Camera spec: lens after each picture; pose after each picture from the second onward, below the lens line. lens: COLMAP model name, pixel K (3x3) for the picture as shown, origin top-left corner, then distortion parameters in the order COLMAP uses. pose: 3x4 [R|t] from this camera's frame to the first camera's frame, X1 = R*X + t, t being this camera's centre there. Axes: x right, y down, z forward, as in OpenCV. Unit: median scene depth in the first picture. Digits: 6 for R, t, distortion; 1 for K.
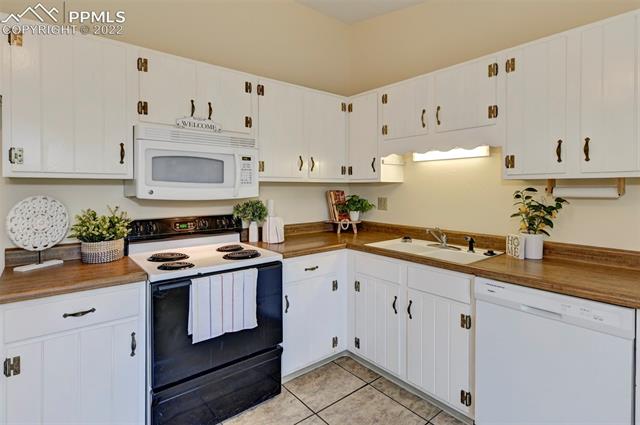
lens RADIAL K [[328.9, 0, 320.1], [0, 328.9, 188.5], [0, 0, 1]] dist [-0.000057, 0.000043]
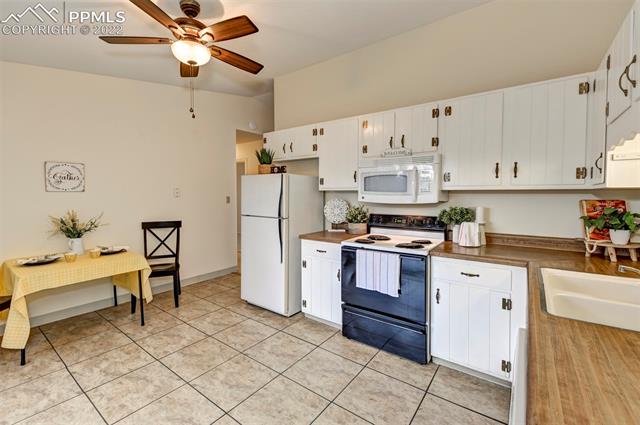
lens RADIAL K [[276.0, 0, 322.1], [0, 276.0, 201.4], [0, 0, 1]] dist [0.000970, -0.000052]
pose [[0.245717, 0.024888, -0.969022, 0.775706], [-0.004003, 0.999688, 0.024661, -0.004638], [0.969333, -0.002180, 0.245740, 0.390088]]
